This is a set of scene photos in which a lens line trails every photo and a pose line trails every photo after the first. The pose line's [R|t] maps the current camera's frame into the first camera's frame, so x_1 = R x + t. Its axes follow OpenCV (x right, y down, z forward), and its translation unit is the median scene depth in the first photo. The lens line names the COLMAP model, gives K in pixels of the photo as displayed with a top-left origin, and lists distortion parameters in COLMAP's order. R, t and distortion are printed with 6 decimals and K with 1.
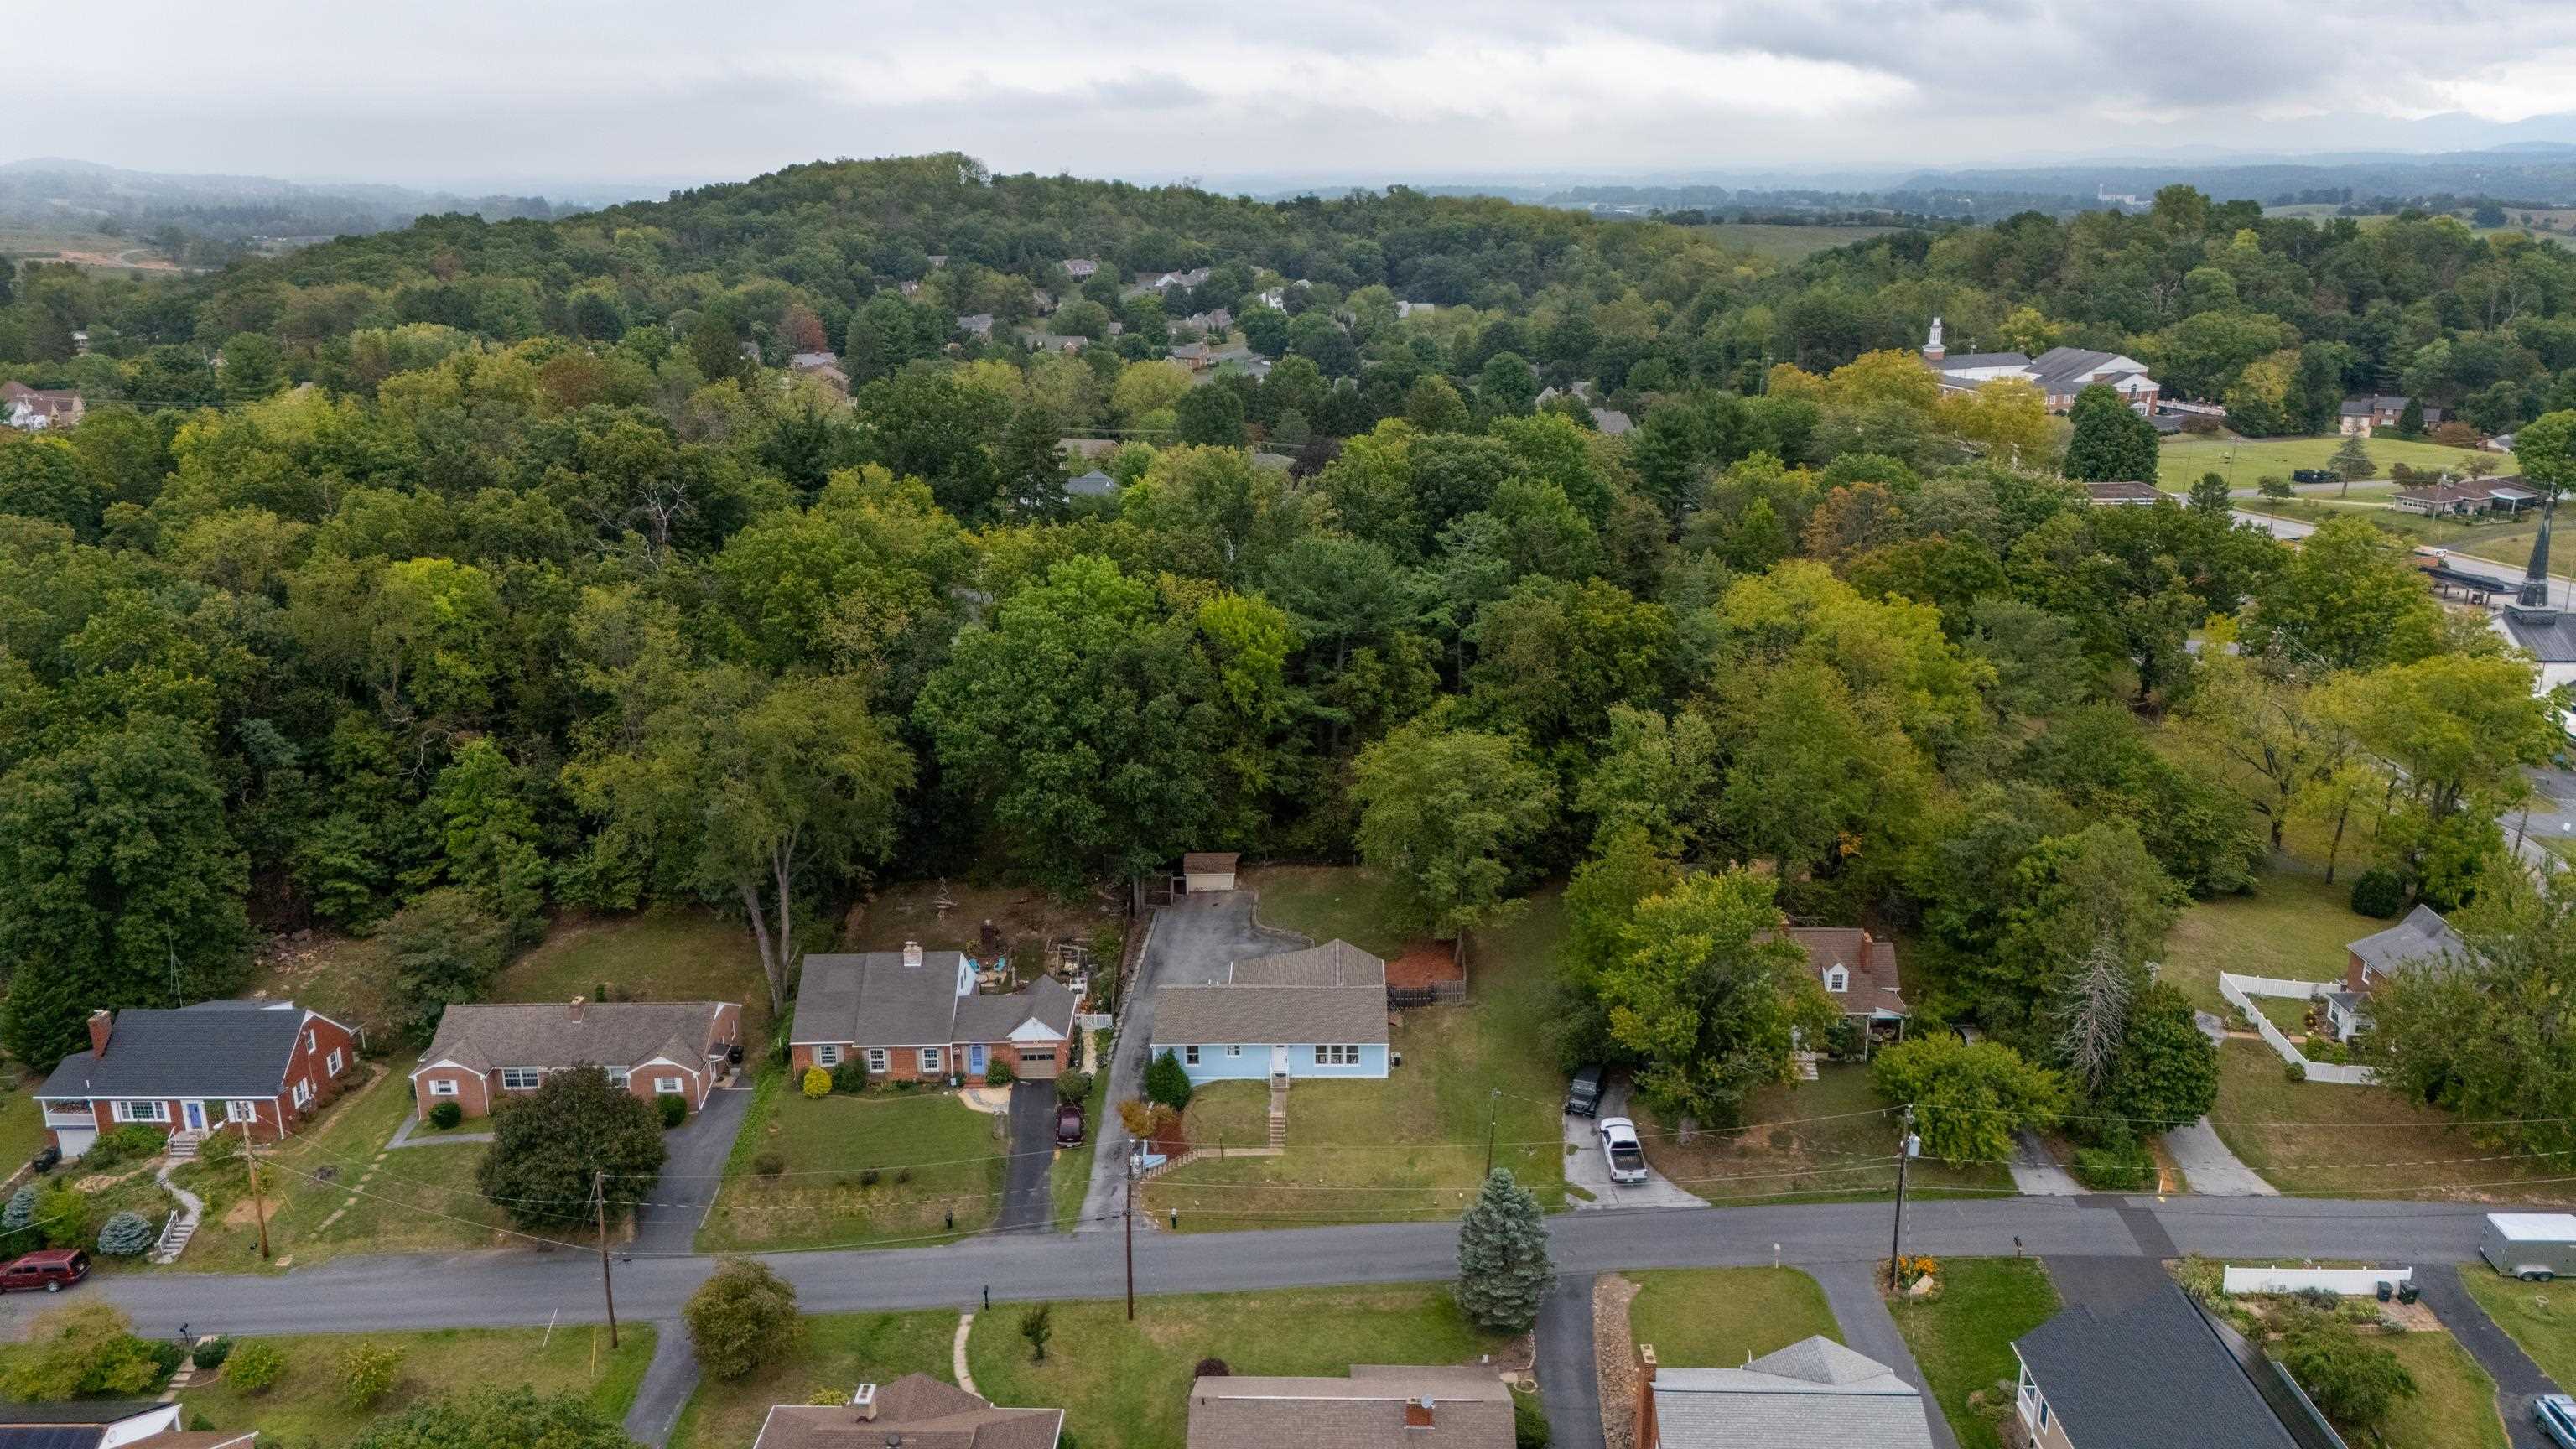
lens RADIAL K [[1887.2, 0, 1290.7], [0, 1887.2, 732.8], [0, 0, 1]] dist [0.085922, -0.089713]
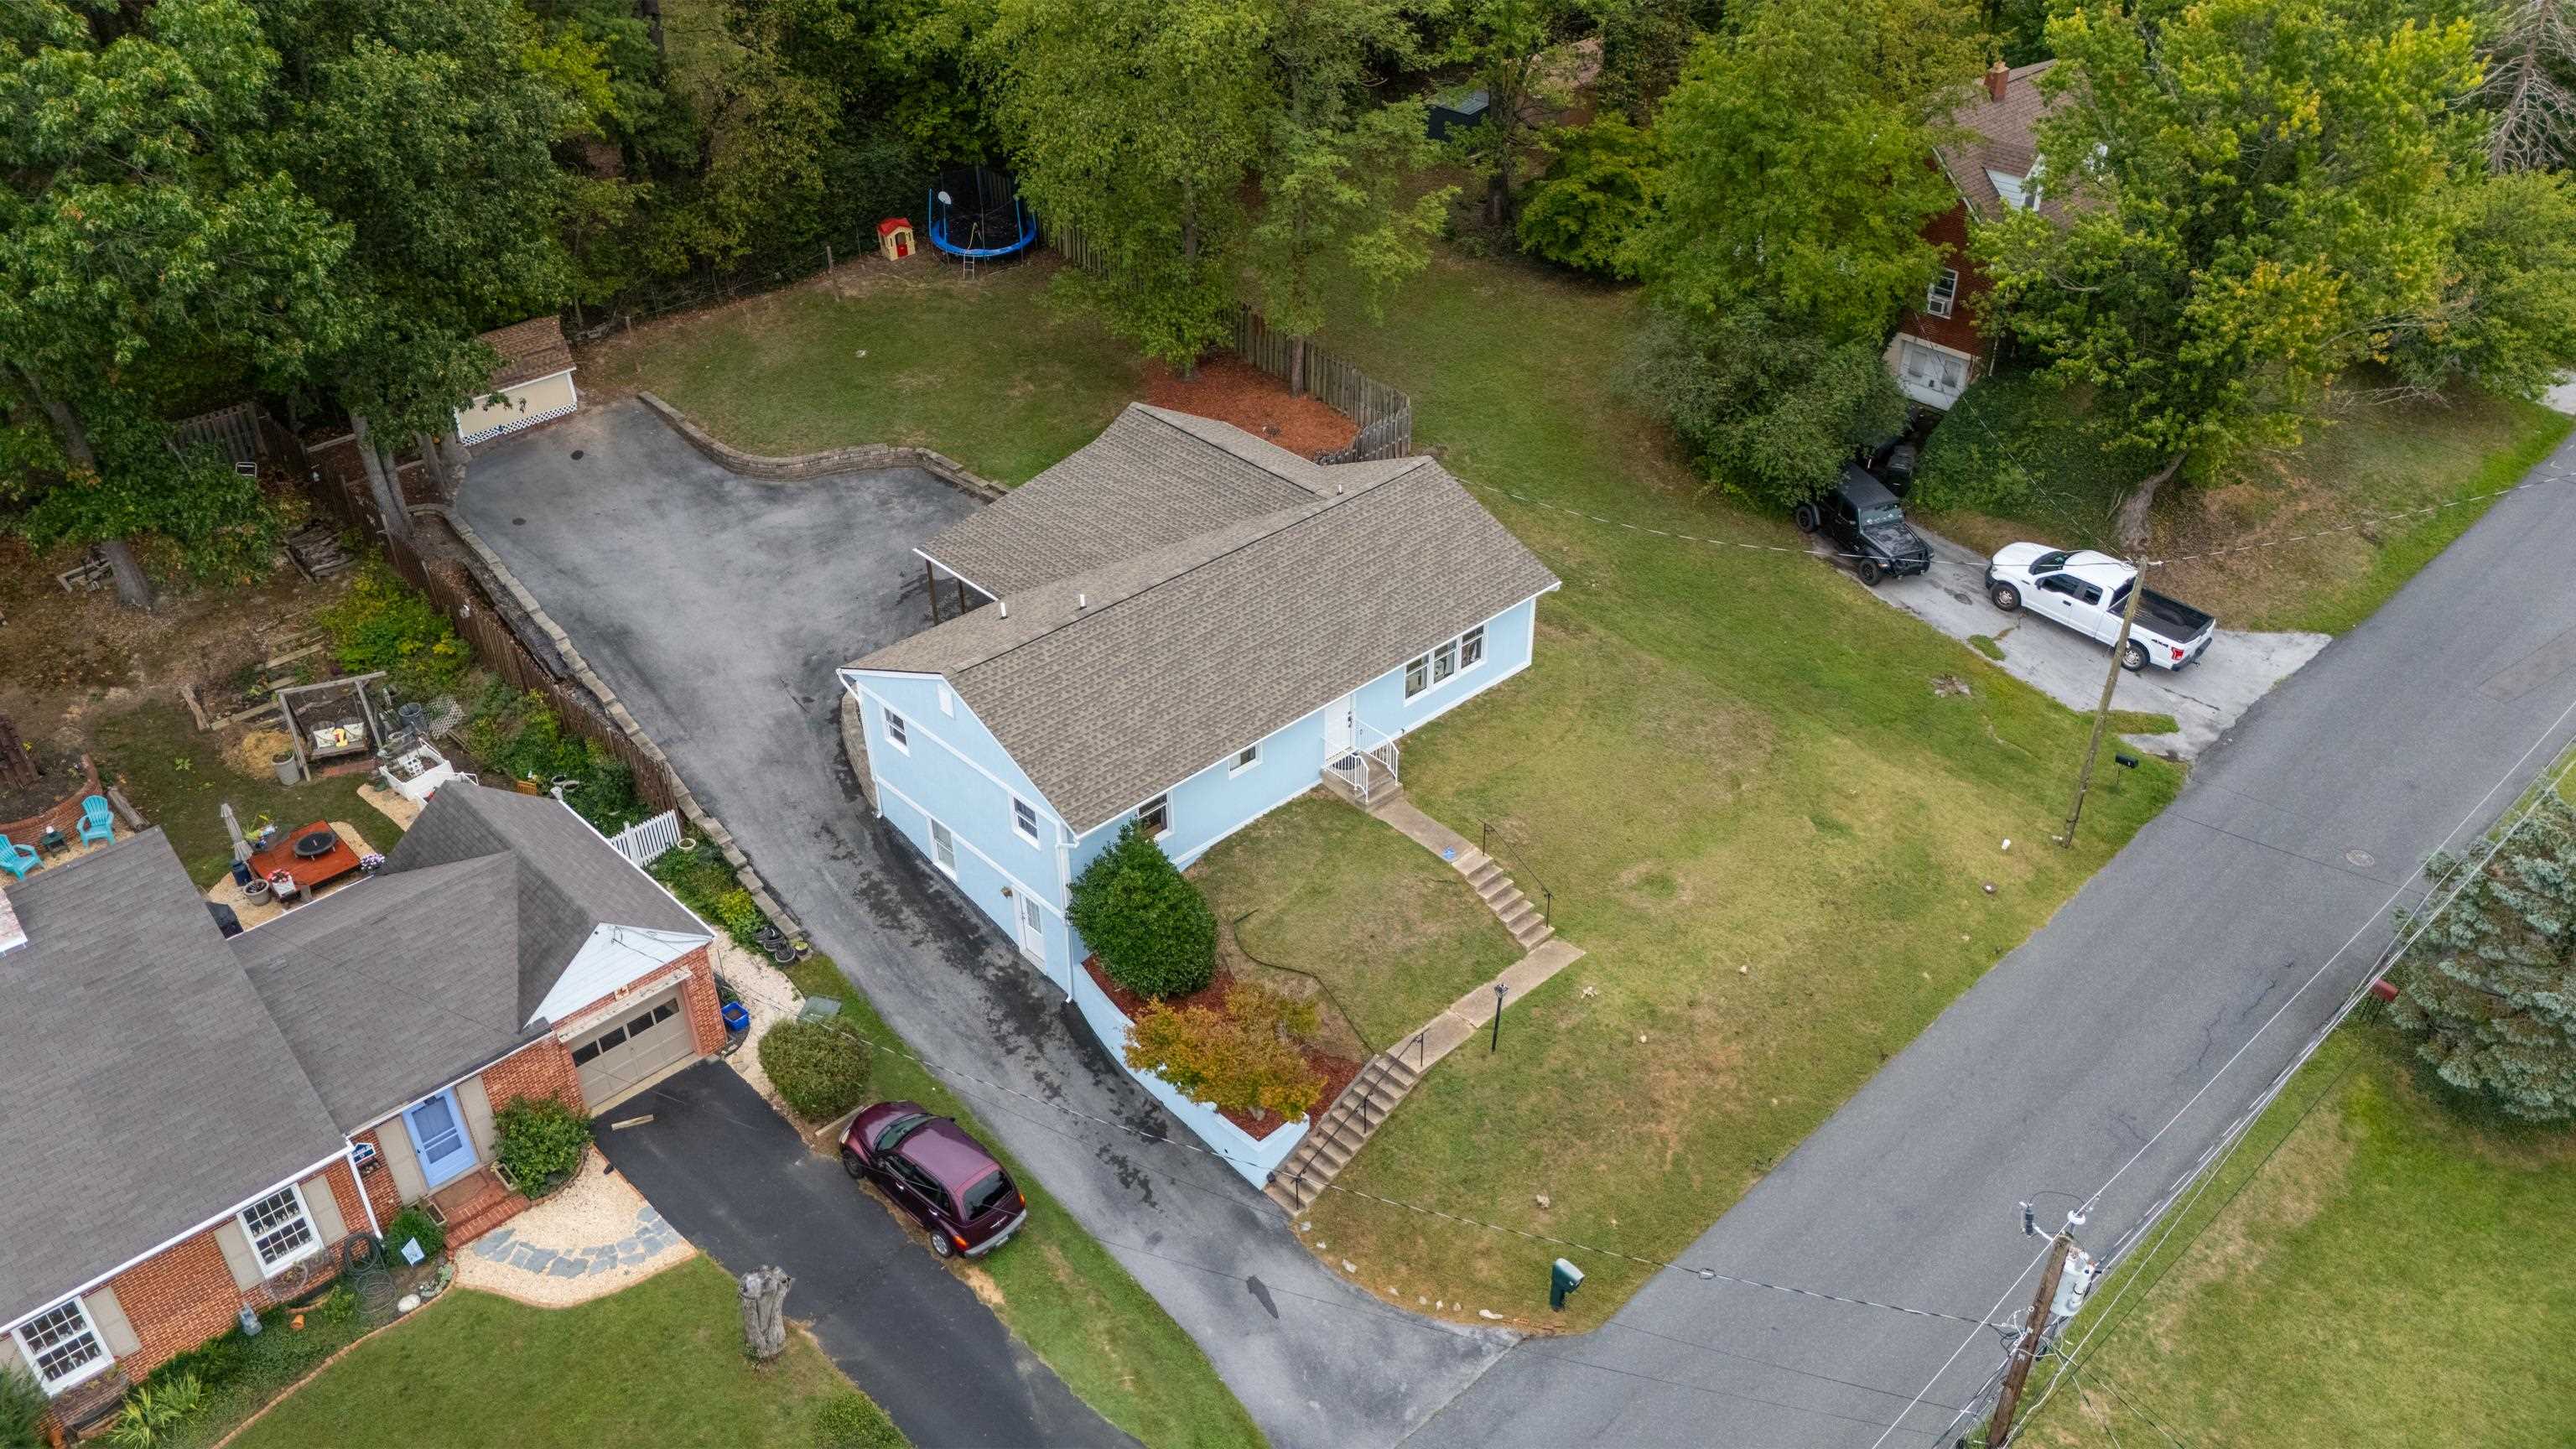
lens RADIAL K [[1887.2, 0, 1289.7], [0, 1887.2, 731.1], [0, 0, 1]] dist [0.085922, -0.089713]
pose [[0.719895, -0.387698, 0.575710, -0.205587], [0.210013, 0.912244, 0.351718, 0.040135], [-0.661549, -0.132294, 0.738141, 0.679190]]
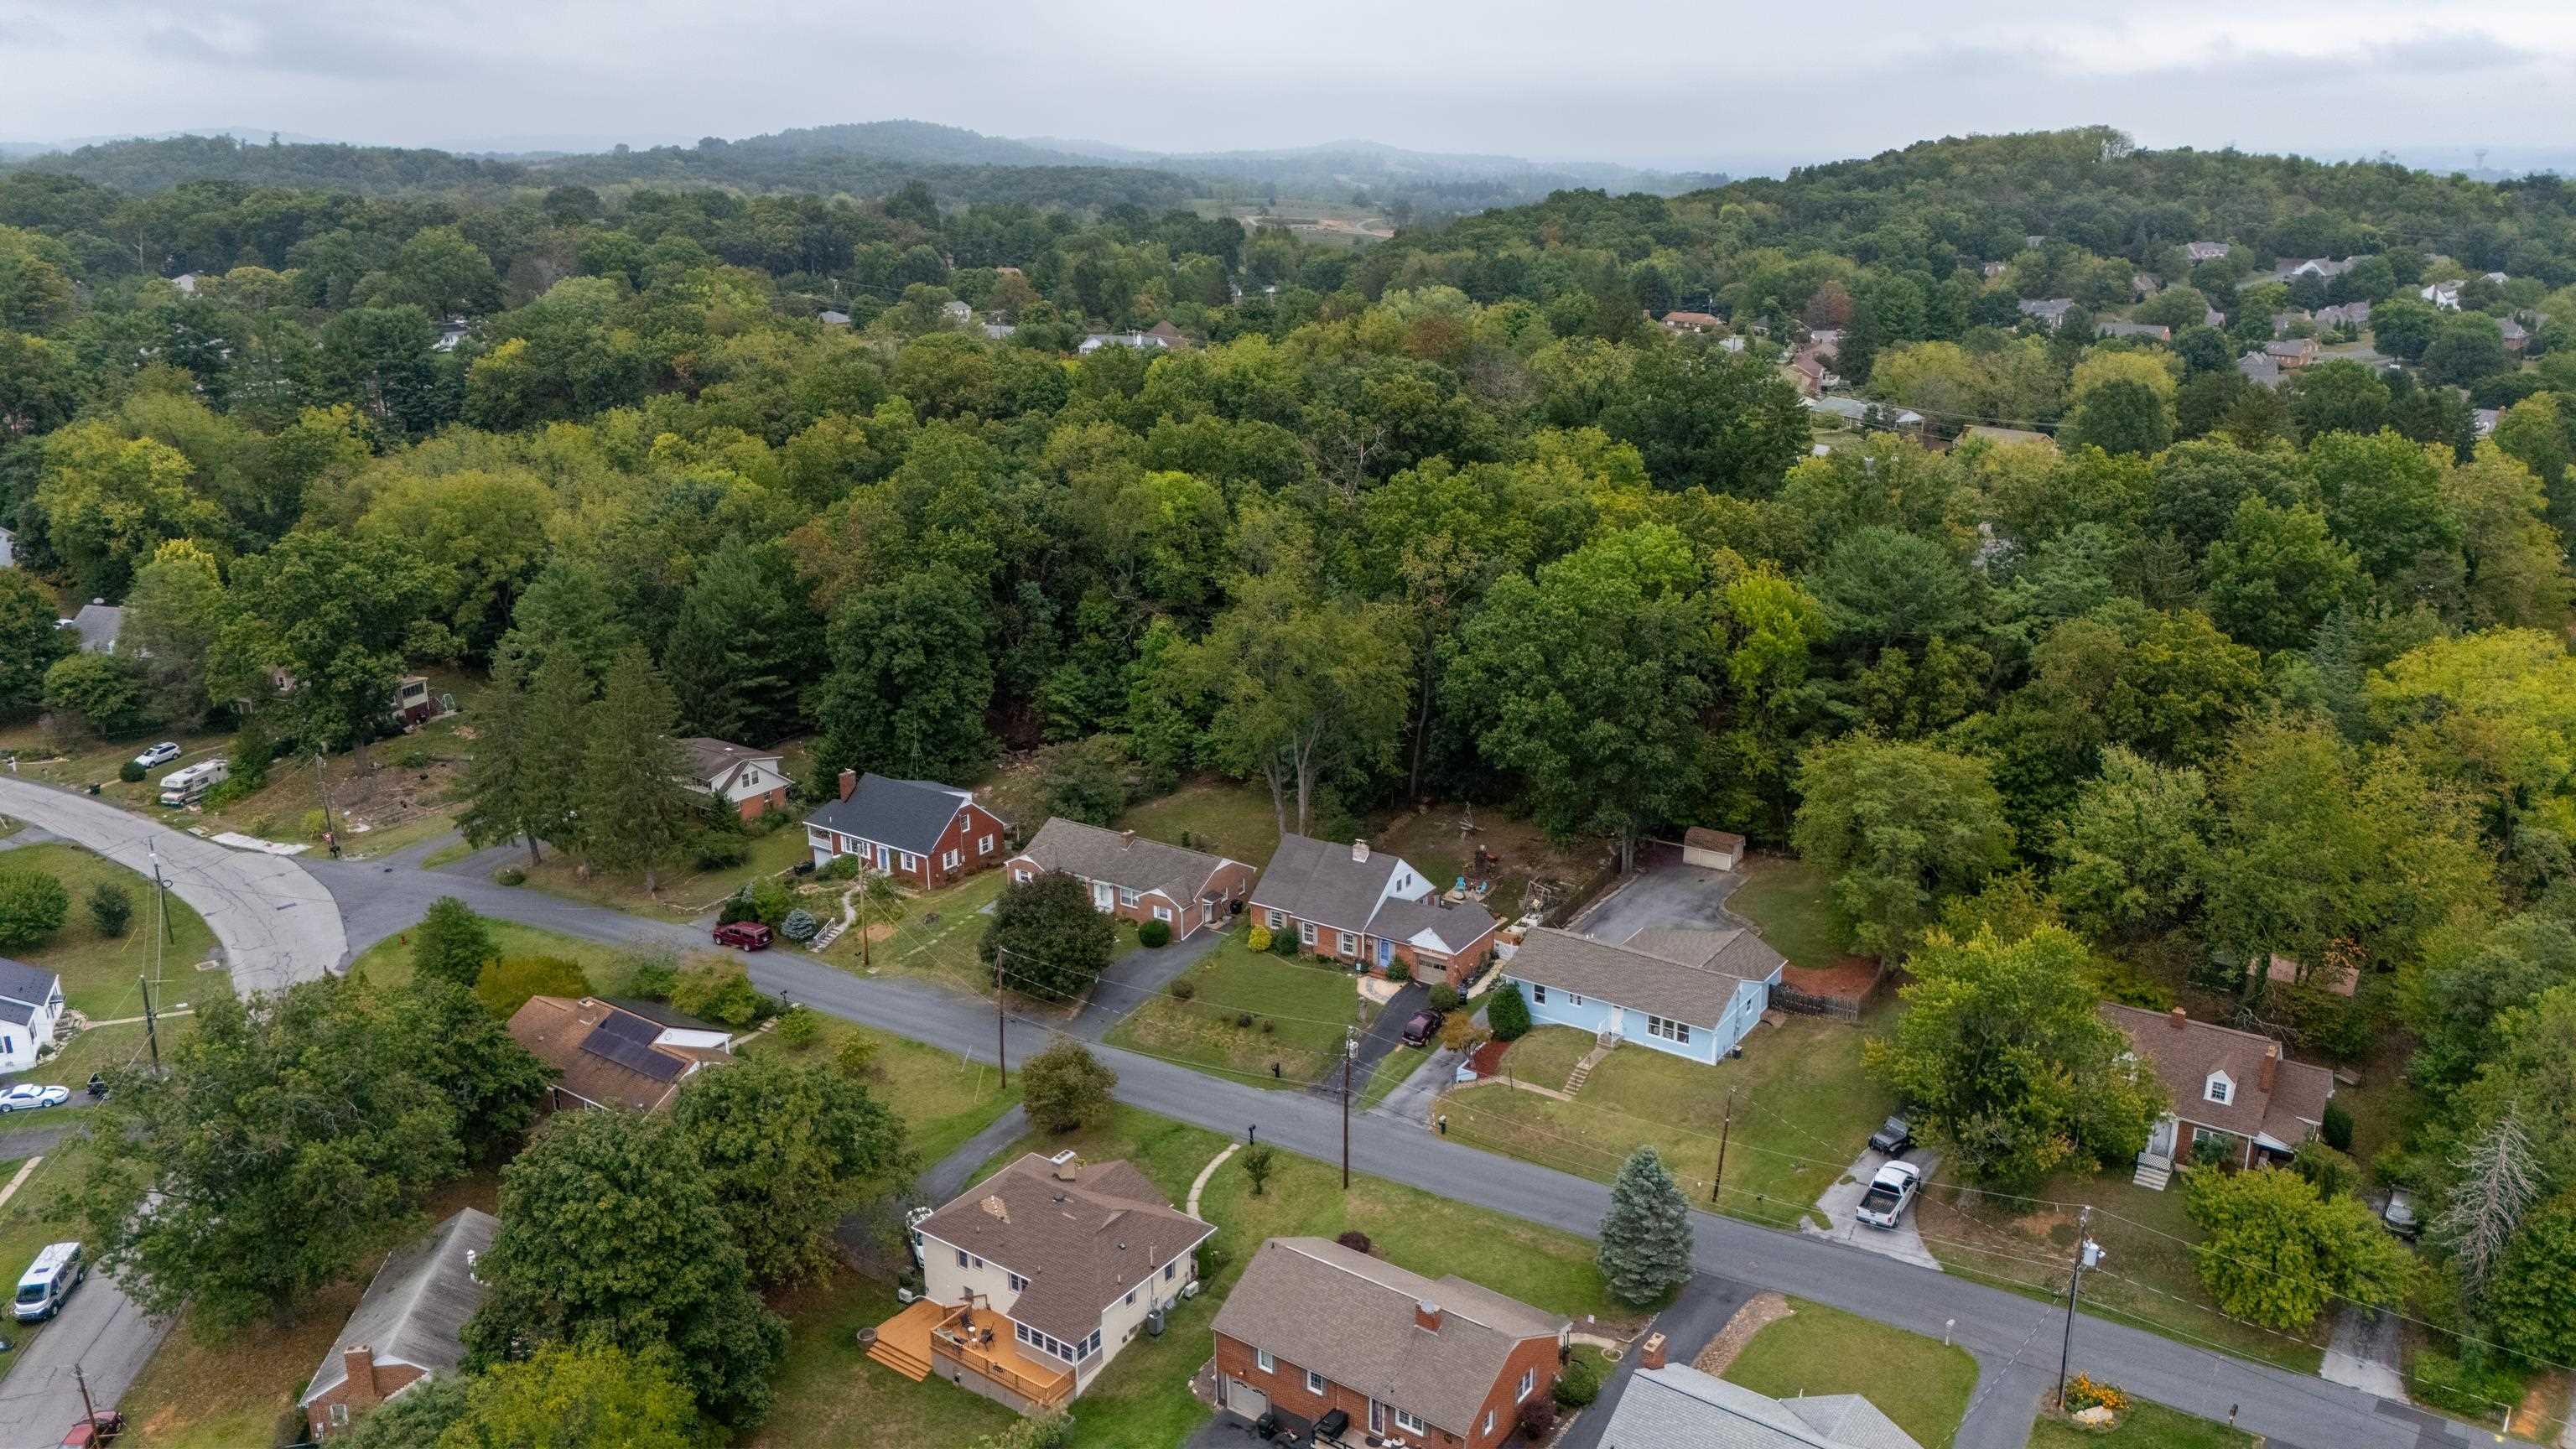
lens RADIAL K [[1887.2, 0, 1287.5], [0, 1887.2, 733.6], [0, 0, 1]] dist [0.085922, -0.089713]
pose [[0.829095, 0.169511, -0.532793, 0.339263], [-0.163417, 0.984790, 0.059019, -0.010541], [0.534693, 0.038136, 0.844185, 0.028226]]
